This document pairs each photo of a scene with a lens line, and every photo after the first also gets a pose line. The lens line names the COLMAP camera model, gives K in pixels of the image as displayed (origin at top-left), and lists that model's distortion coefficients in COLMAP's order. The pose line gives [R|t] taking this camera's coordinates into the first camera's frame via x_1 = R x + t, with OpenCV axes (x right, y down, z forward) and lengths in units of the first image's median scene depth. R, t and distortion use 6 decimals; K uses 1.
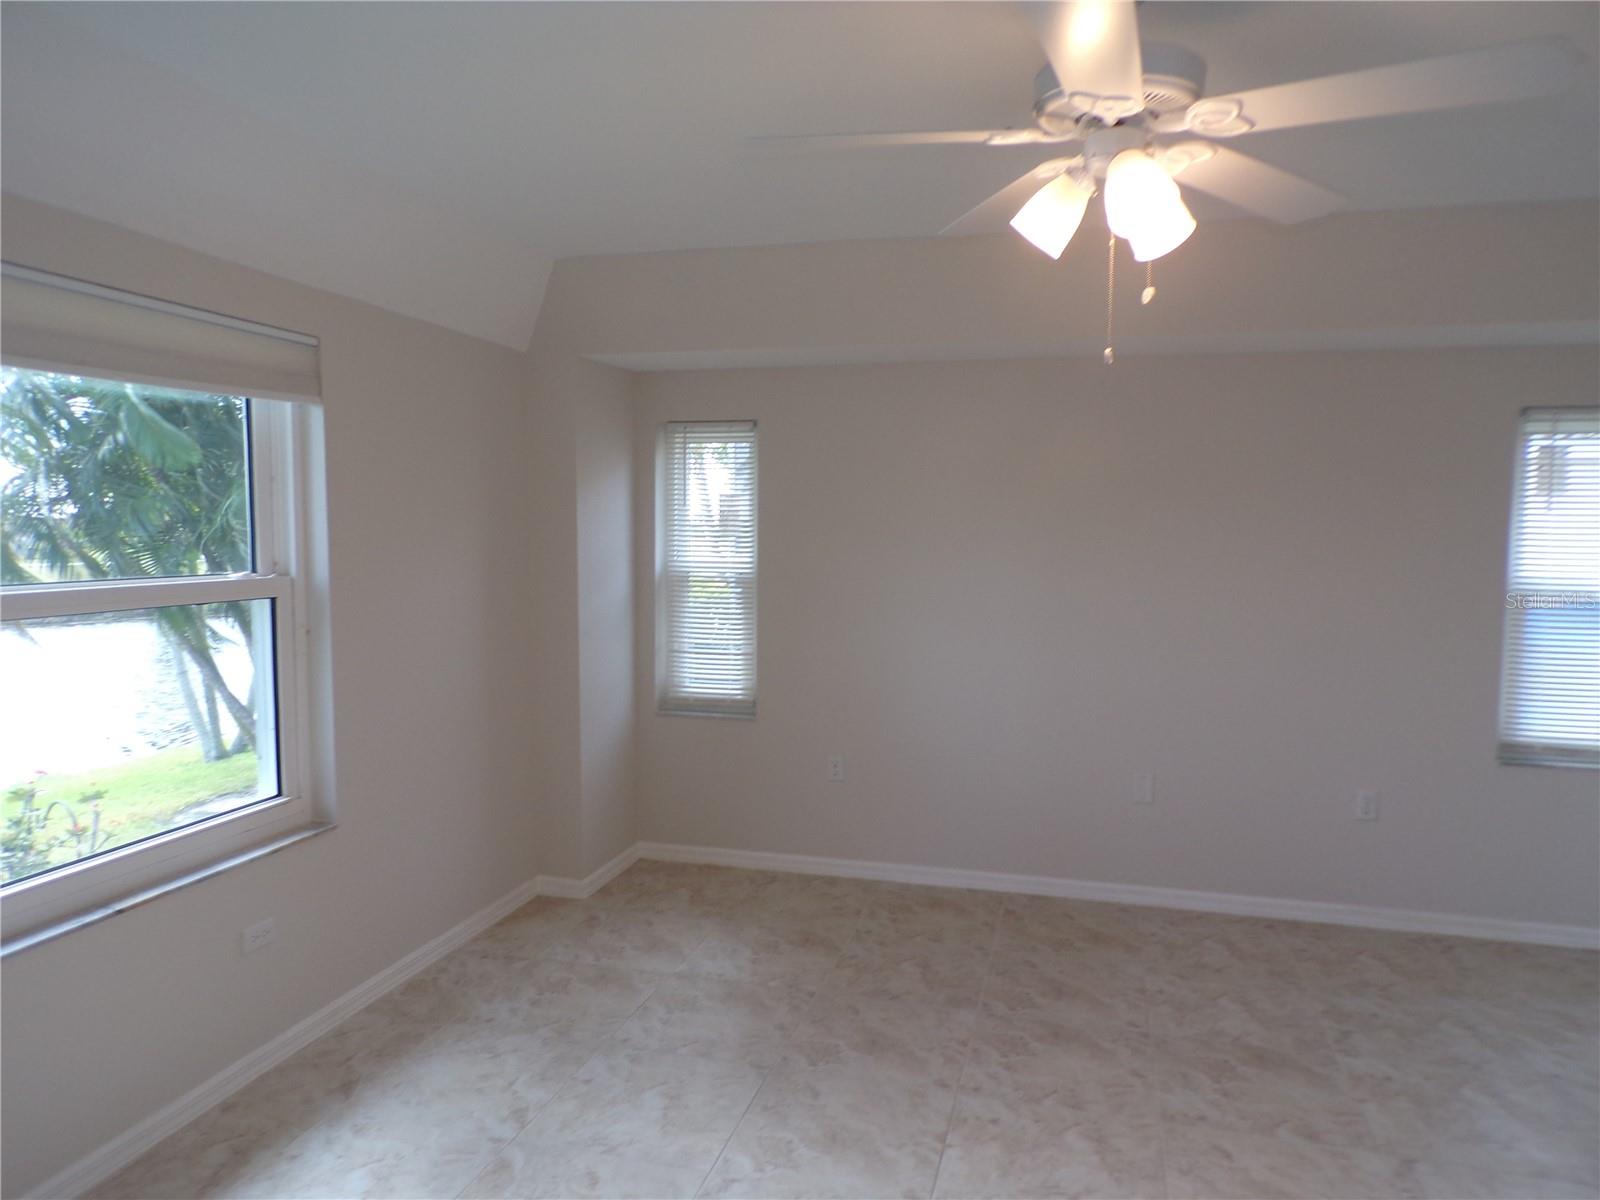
lens RADIAL K [[1081.7, 0, 800.0], [0, 1081.7, 600.0], [0, 0, 1]] dist [0.005742, 0.006228]
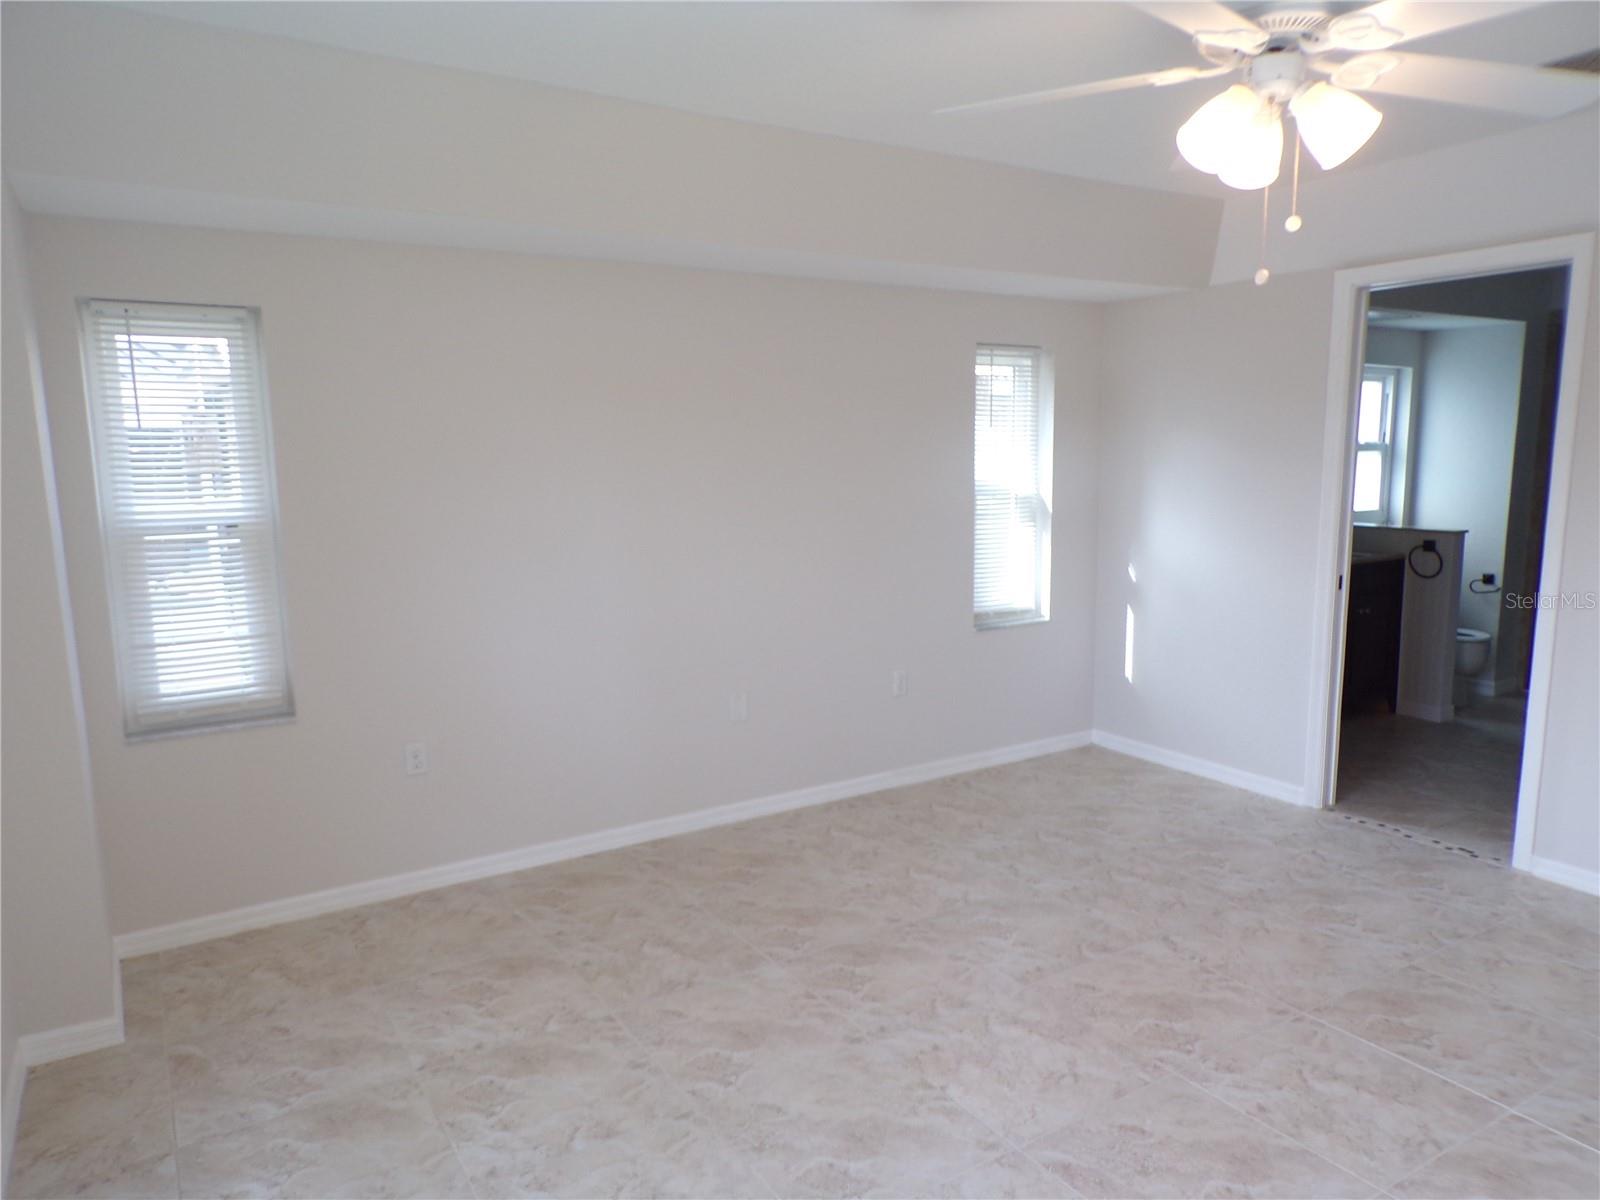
lens RADIAL K [[1092.2, 0, 796.5], [0, 1092.2, 604.6], [0, 0, 1]] dist [0.023641, -0.002280]
pose [[0.683968, -0.123642, 0.718957, -0.448467], [0.071851, 0.992158, 0.102271, -0.026832], [-0.725965, -0.018292, 0.687489, 0.315522]]
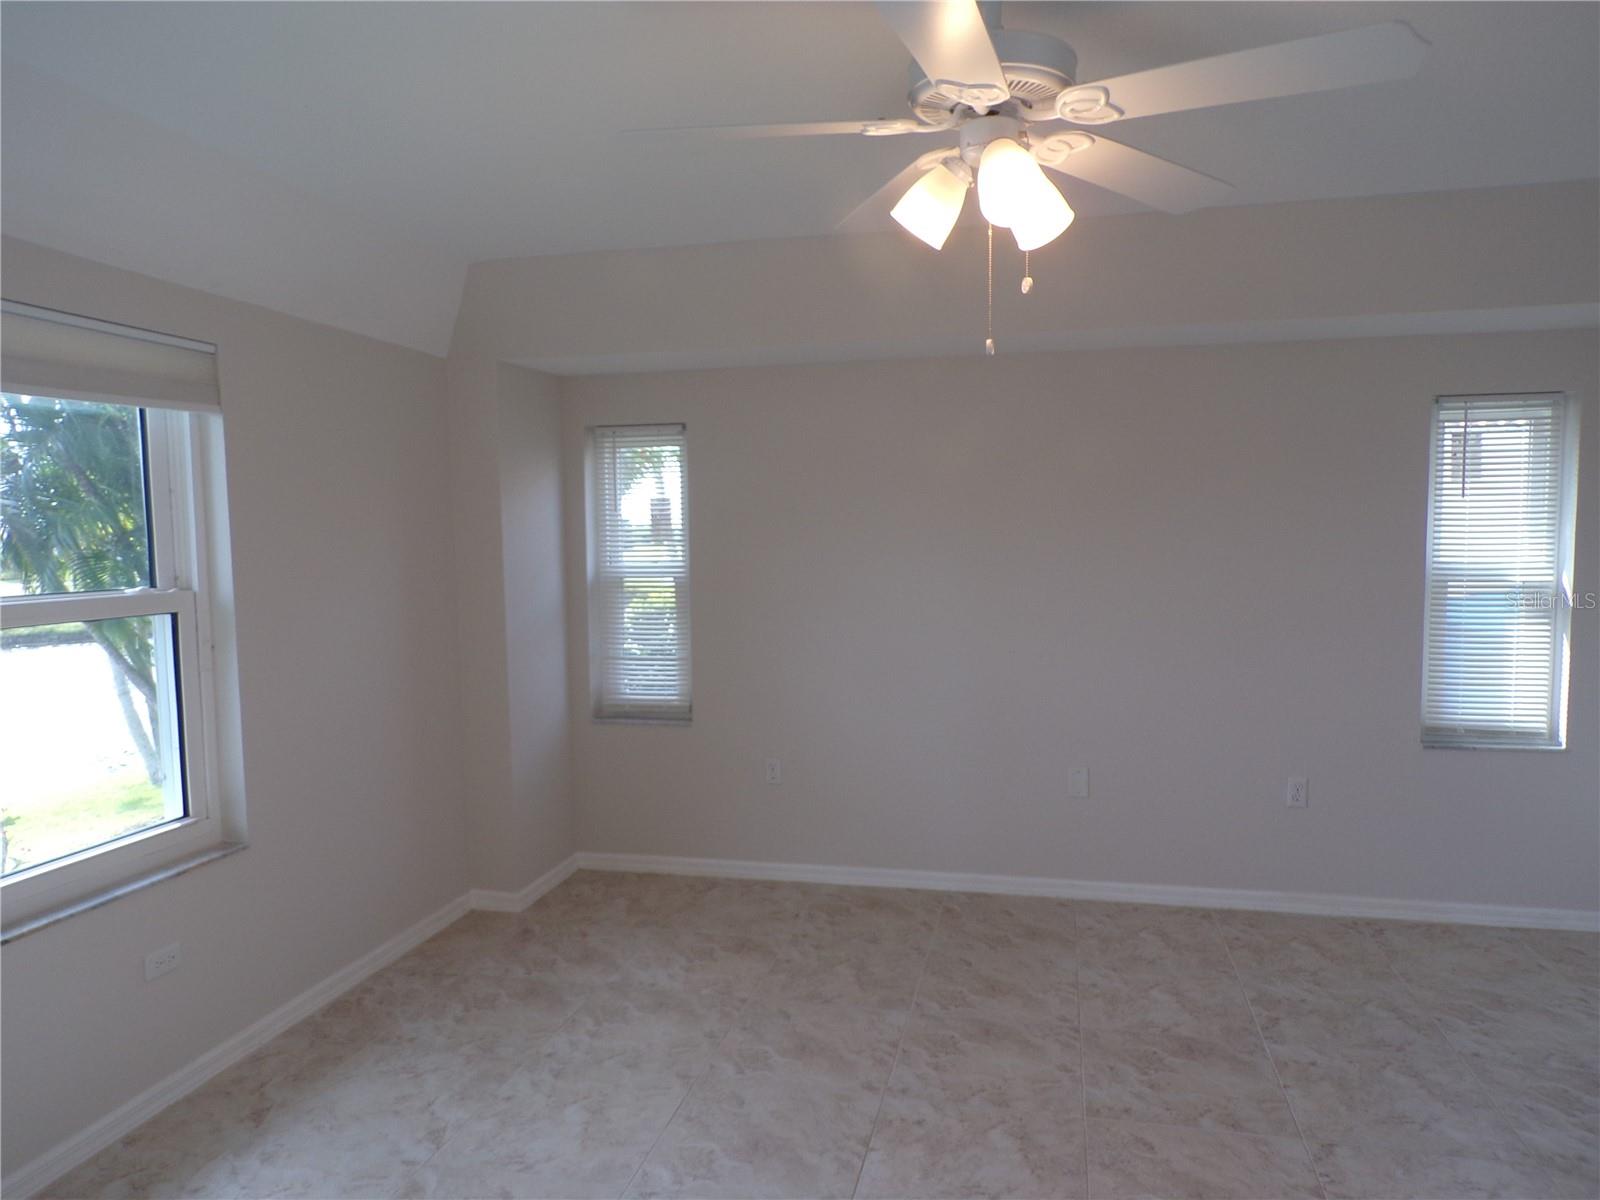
lens RADIAL K [[1081.7, 0, 800.0], [0, 1081.7, 600.0], [0, 0, 1]] dist [0.005742, 0.006228]
pose [[0.999165, -0.024135, 0.032954, 0.037297], [0.024262, 0.999700, -0.003475, 0.002788], [-0.032861, 0.004272, 0.999451, 0.007905]]
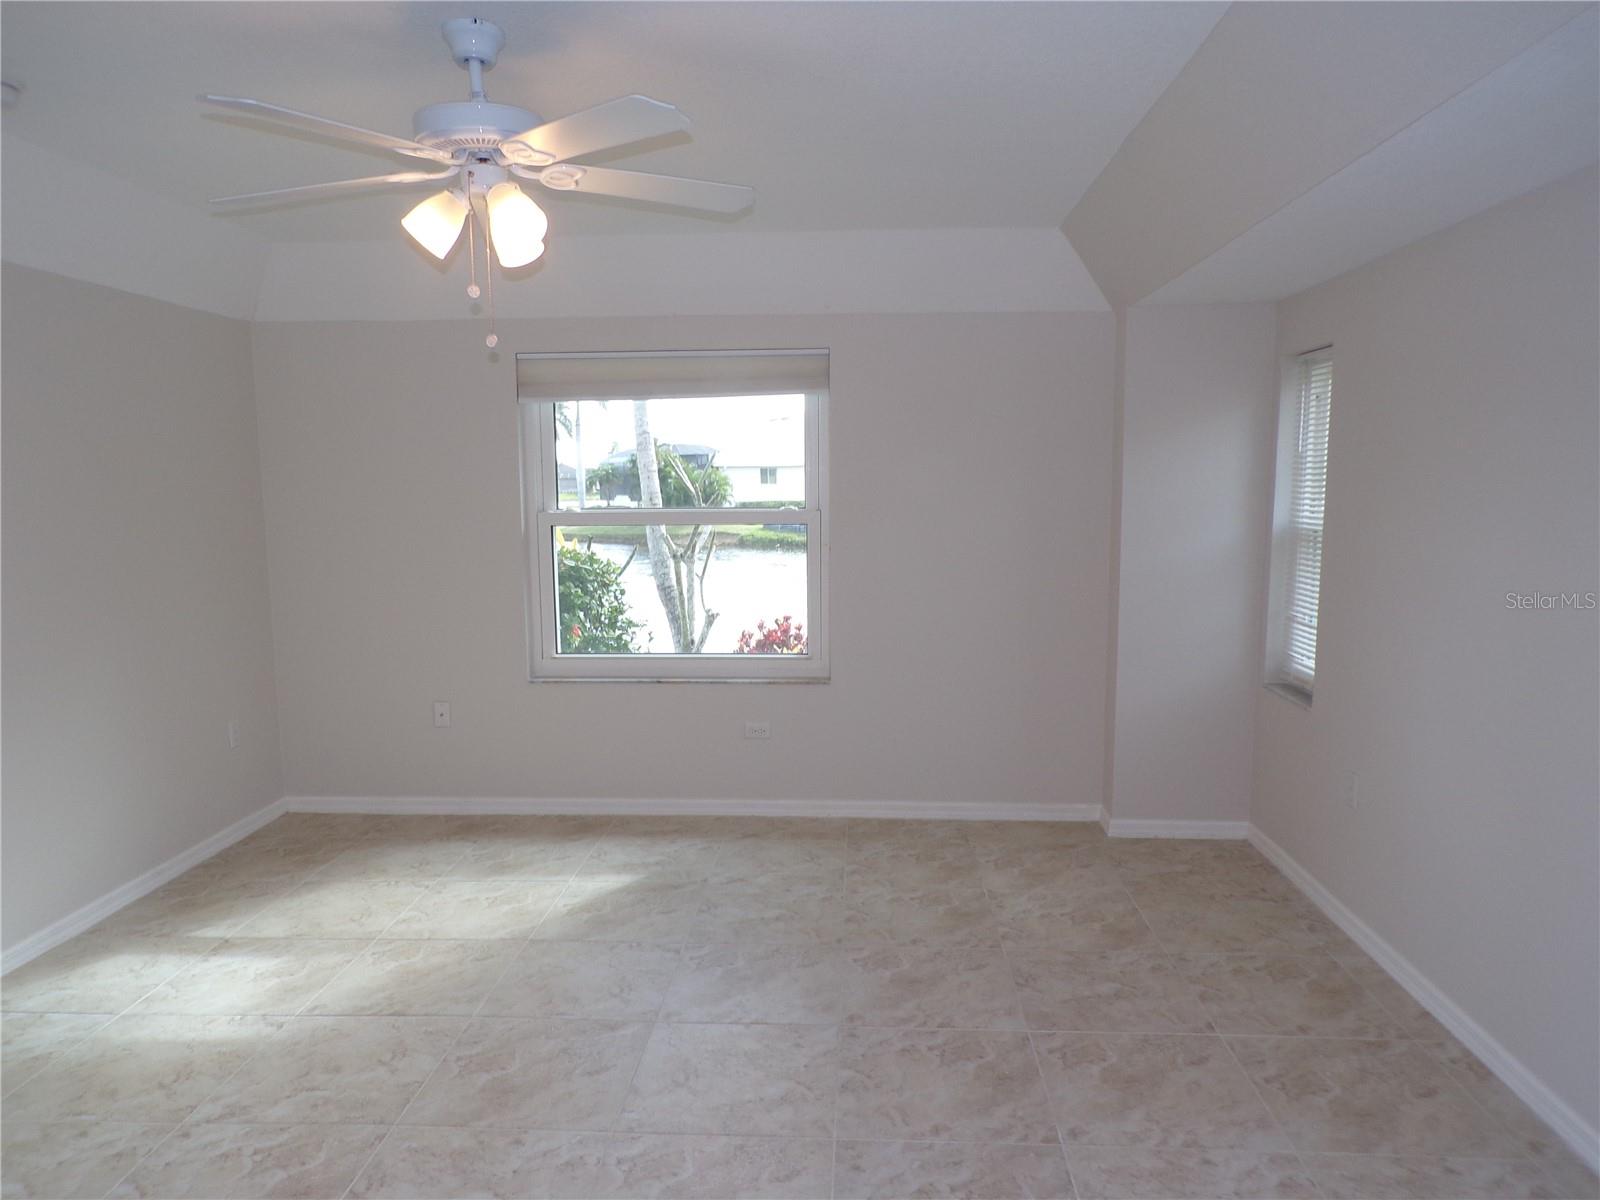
lens RADIAL K [[1078.8, 0, 822.9], [0, 1078.8, 629.7], [0, 0, 1]] dist [0.009772, 0.000750]
pose [[0.222033, 0.127807, -0.966627, 0.879573], [-0.063821, 0.991151, 0.116391, -0.029824], [0.972948, 0.035848, 0.228225, 0.595954]]
